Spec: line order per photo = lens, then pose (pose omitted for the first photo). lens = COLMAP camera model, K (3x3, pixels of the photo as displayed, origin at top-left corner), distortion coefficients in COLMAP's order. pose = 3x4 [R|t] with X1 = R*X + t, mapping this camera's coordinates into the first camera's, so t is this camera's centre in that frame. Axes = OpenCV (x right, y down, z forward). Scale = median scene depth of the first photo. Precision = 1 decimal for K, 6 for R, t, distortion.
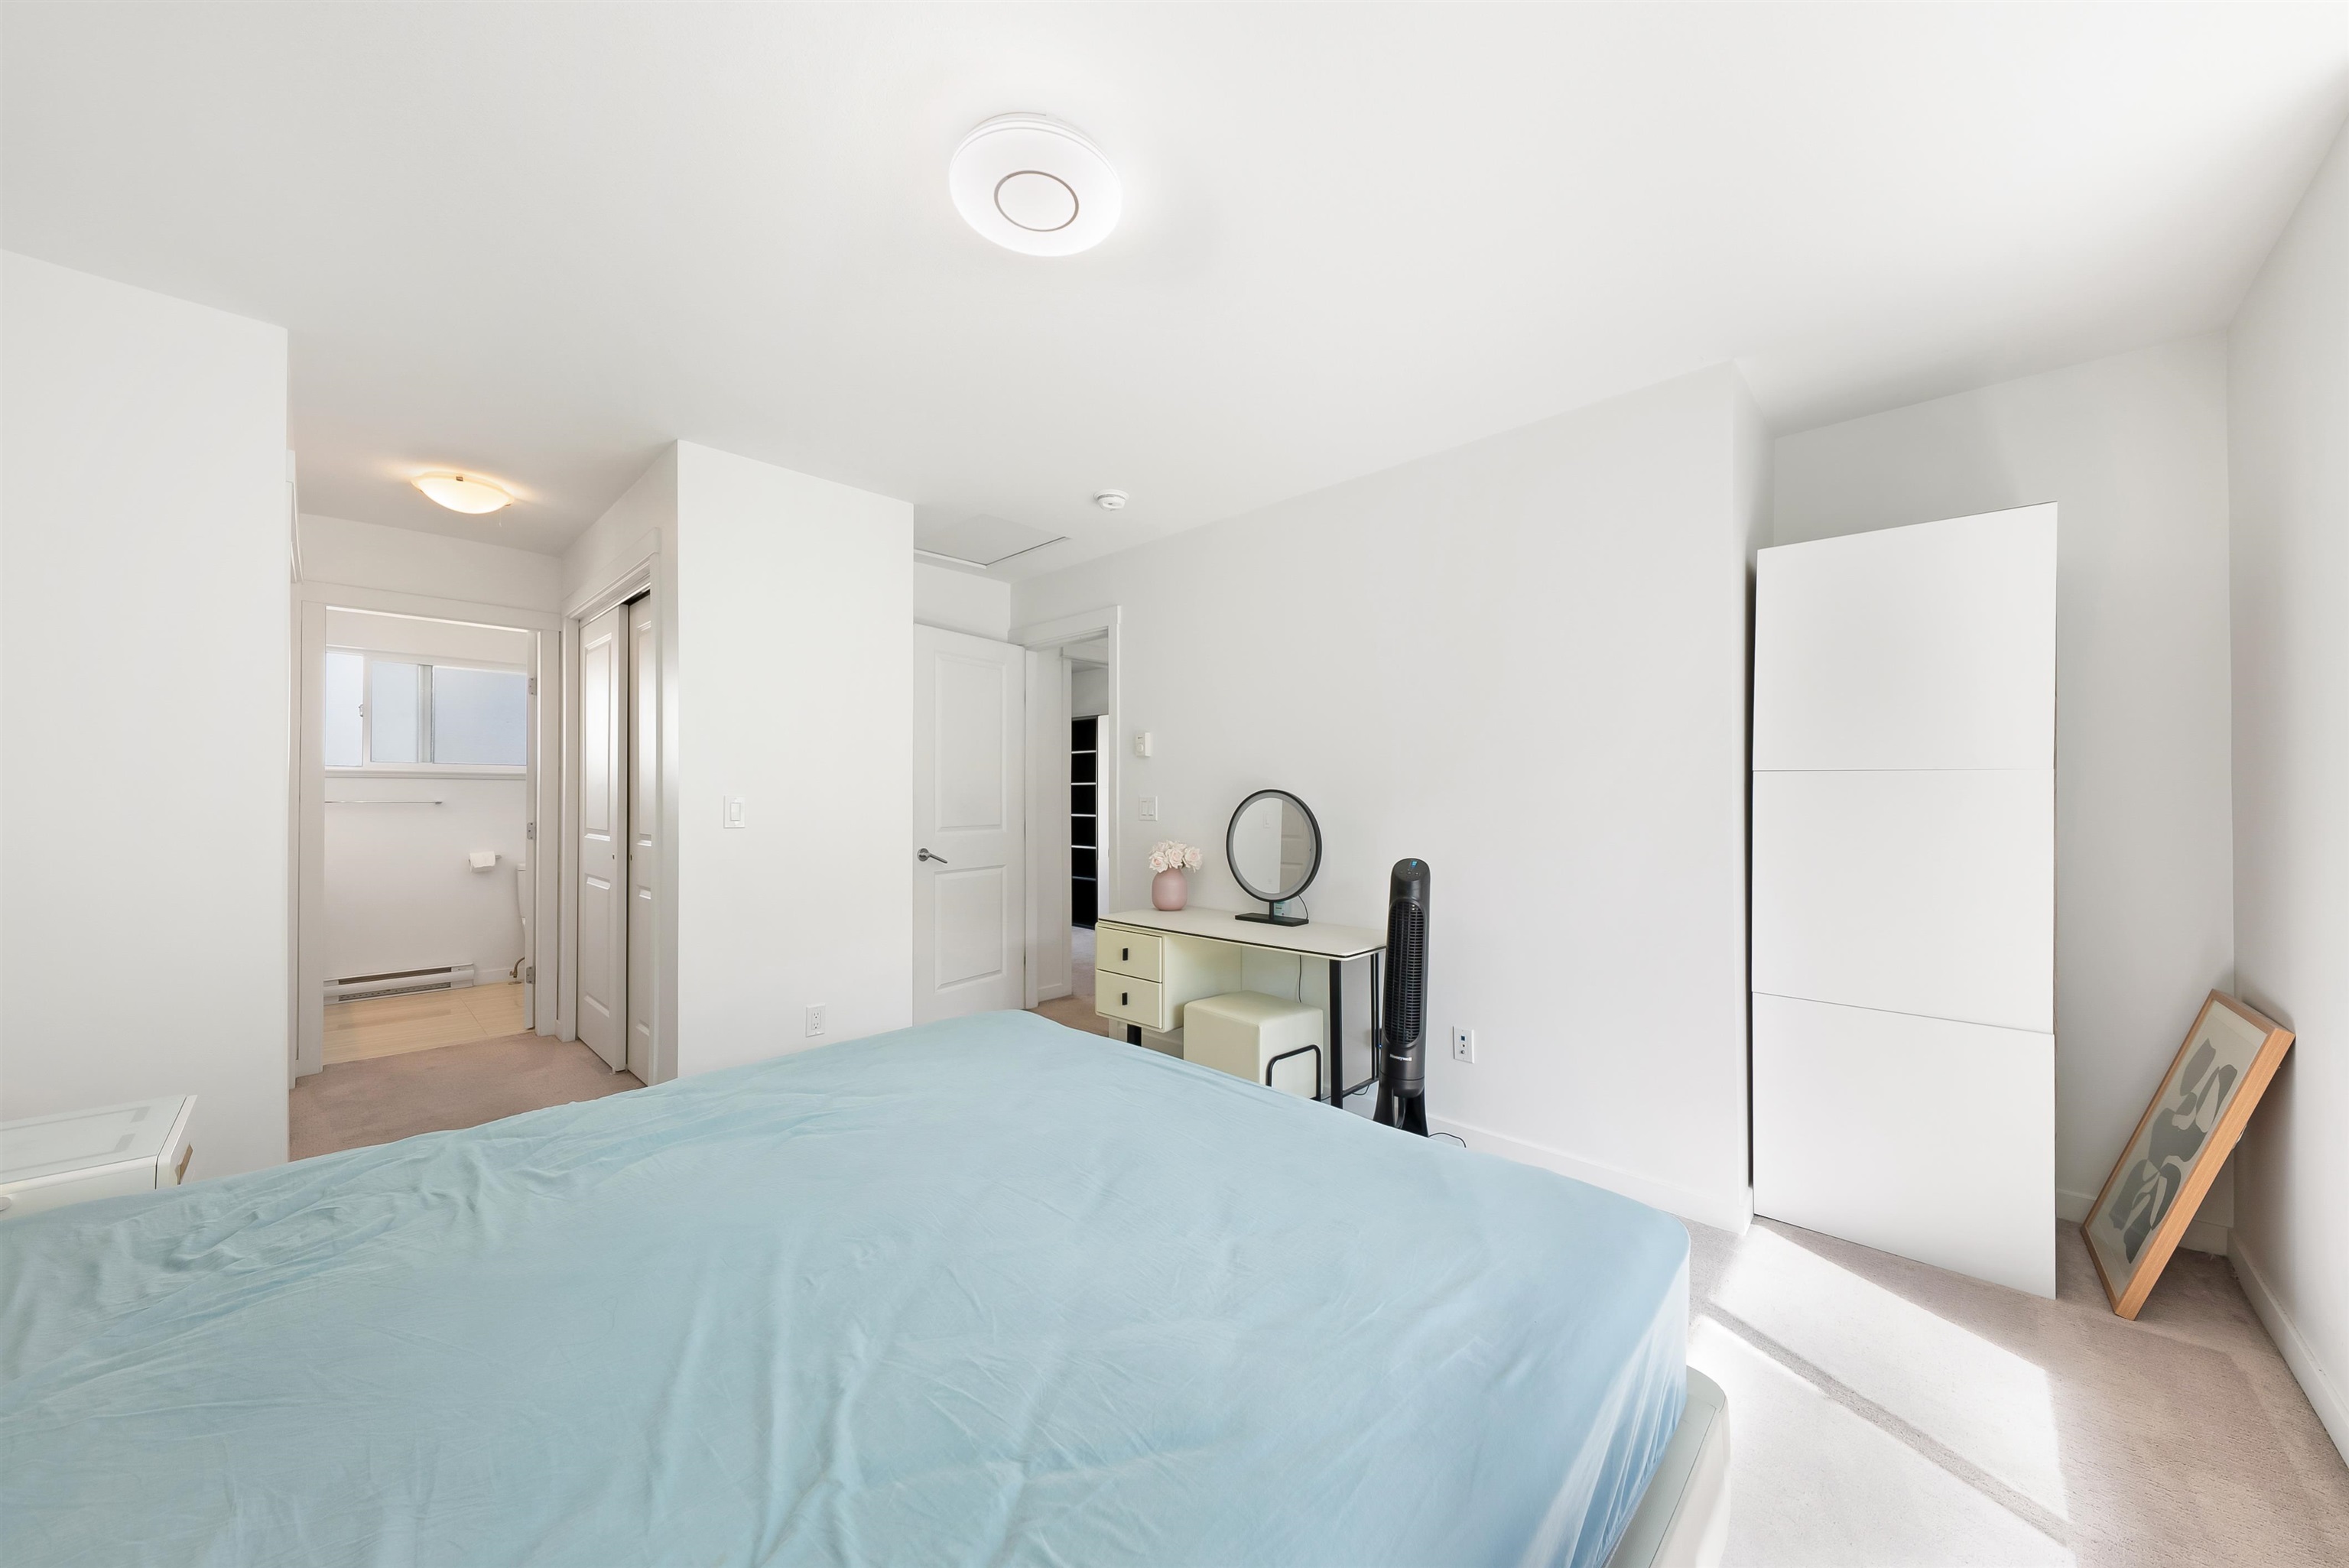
lens RADIAL K [[822.2, 0, 1166.9], [0, 822.2, 795.2], [0, 0, 1]] dist [0.002018, -0.002187]
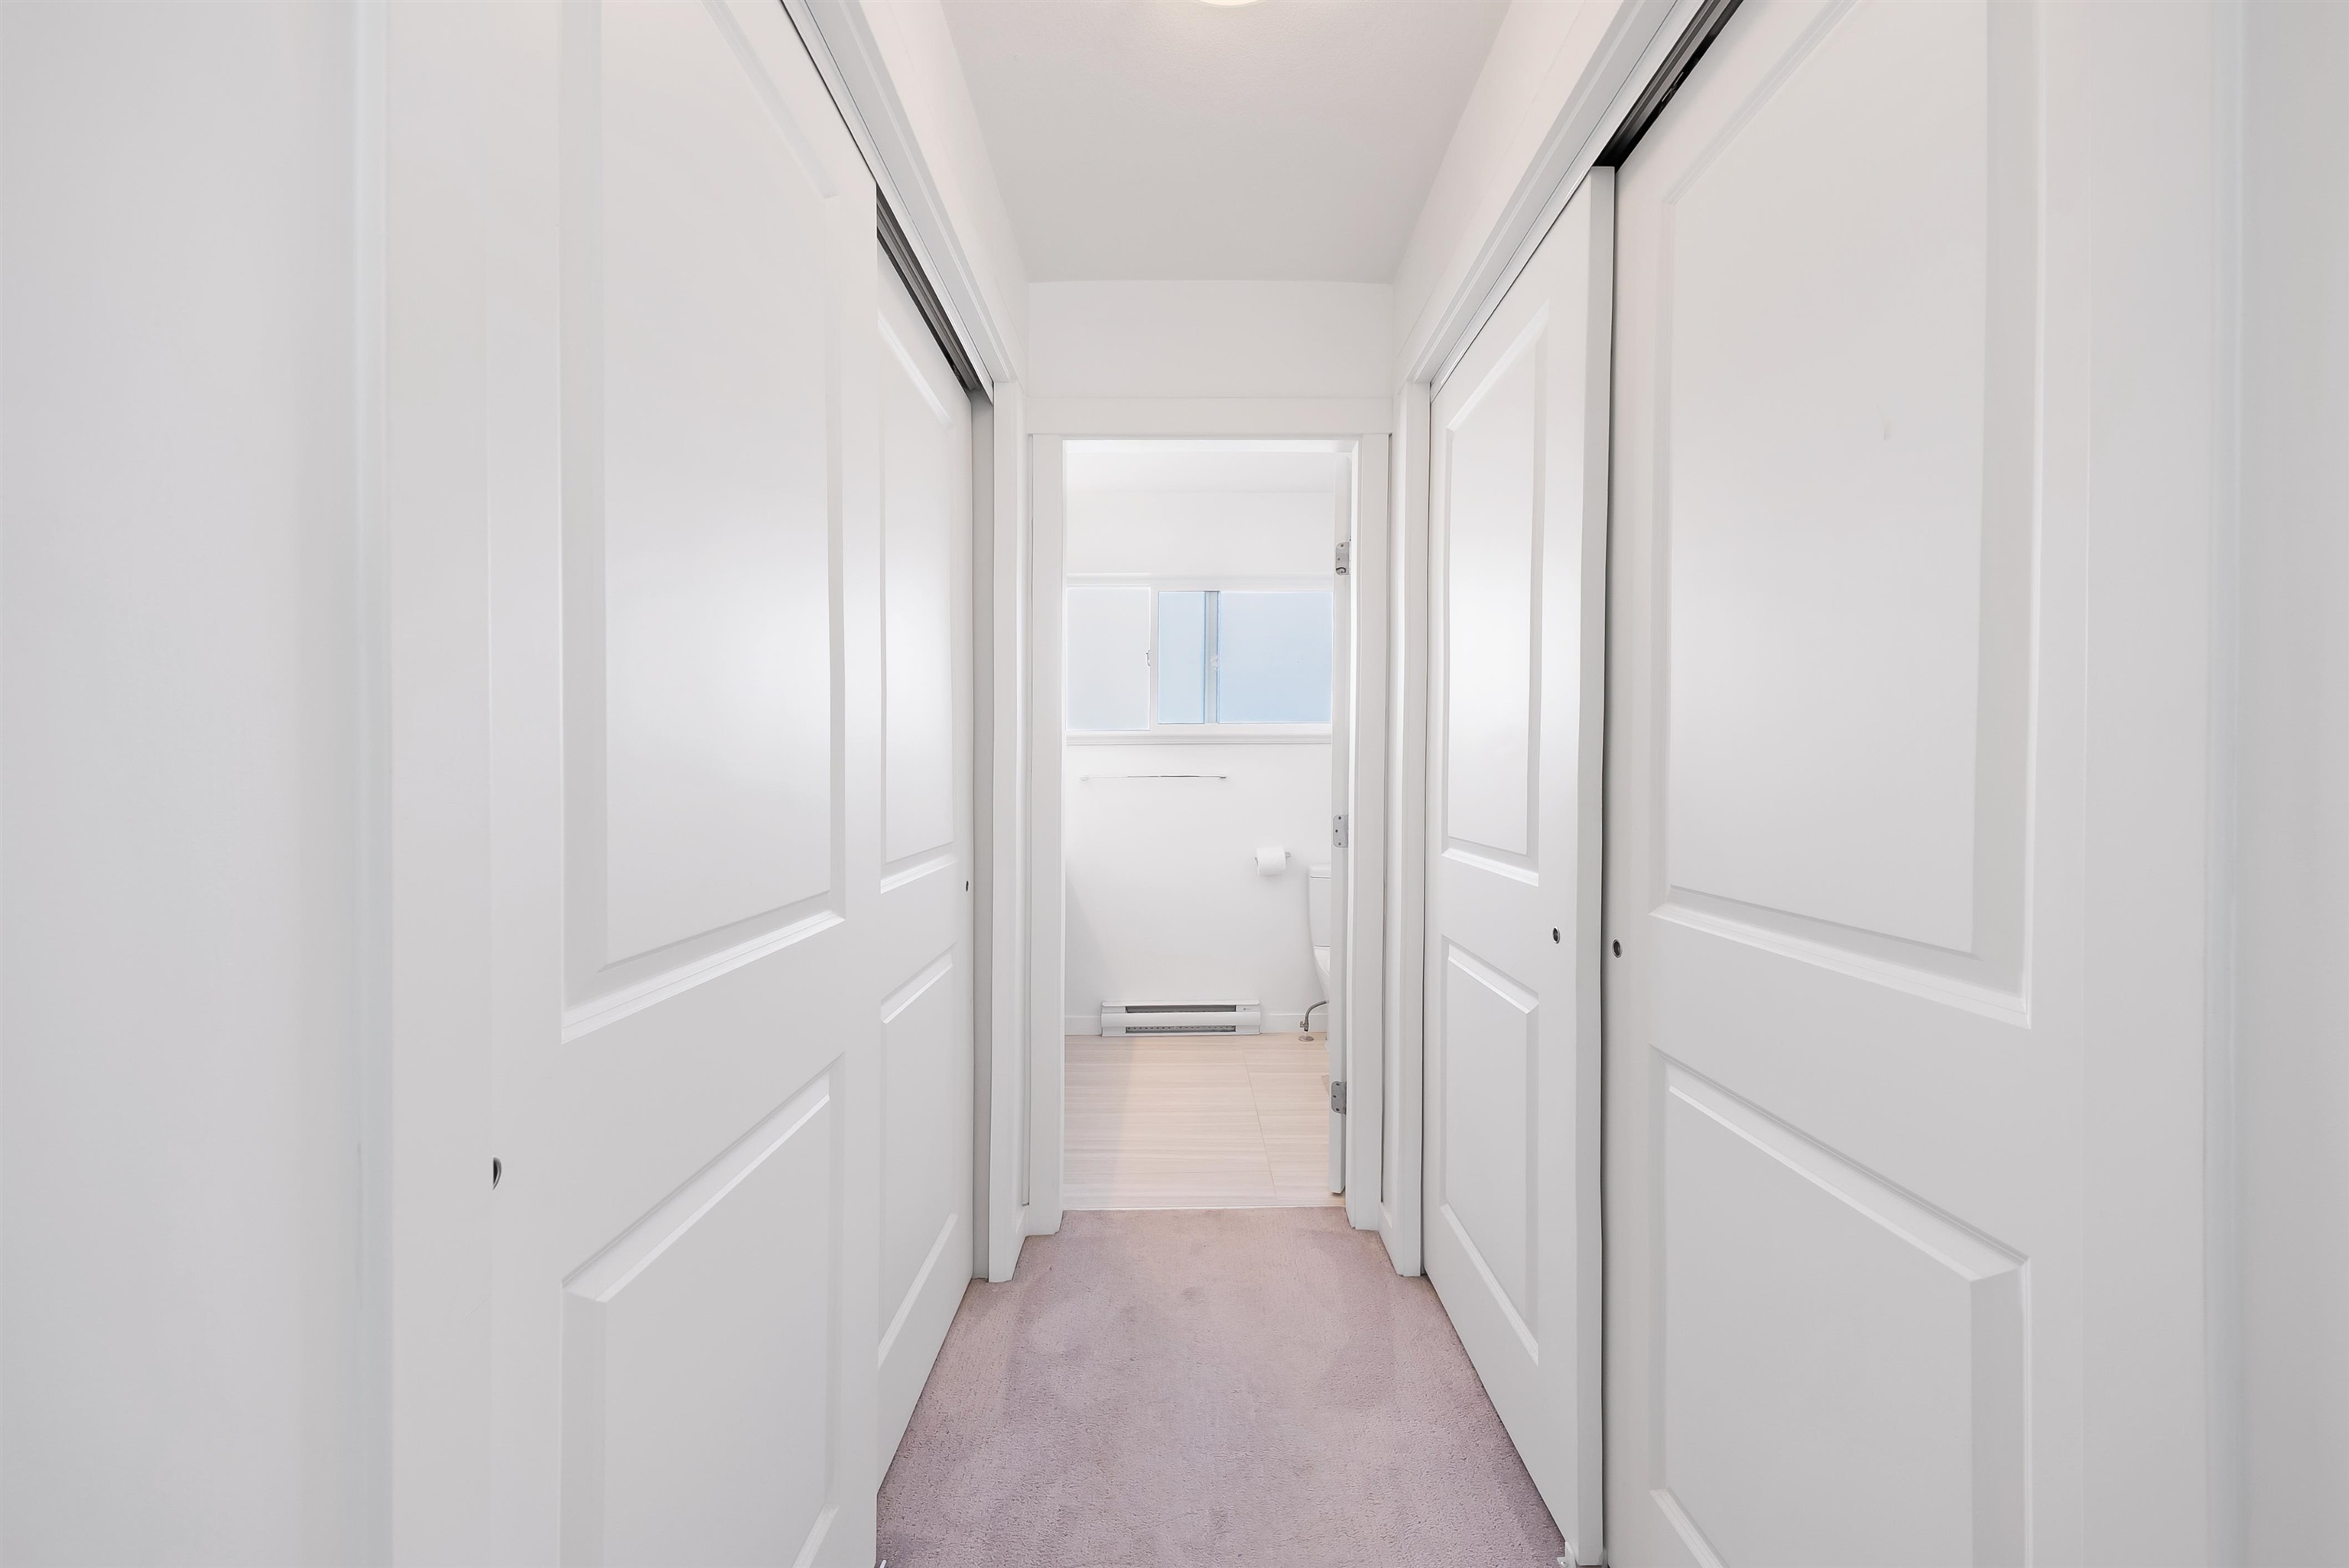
lens RADIAL K [[822.2, 0, 1175.3], [0, 822.2, 781.2], [0, 0, 1]] dist [0.002018, -0.002187]
pose [[0.688020, 0.009052, -0.725636, -0.416357], [-0.000685, 0.999930, 0.011825, 0.004219], [0.725692, -0.007639, 0.687978, 0.503861]]
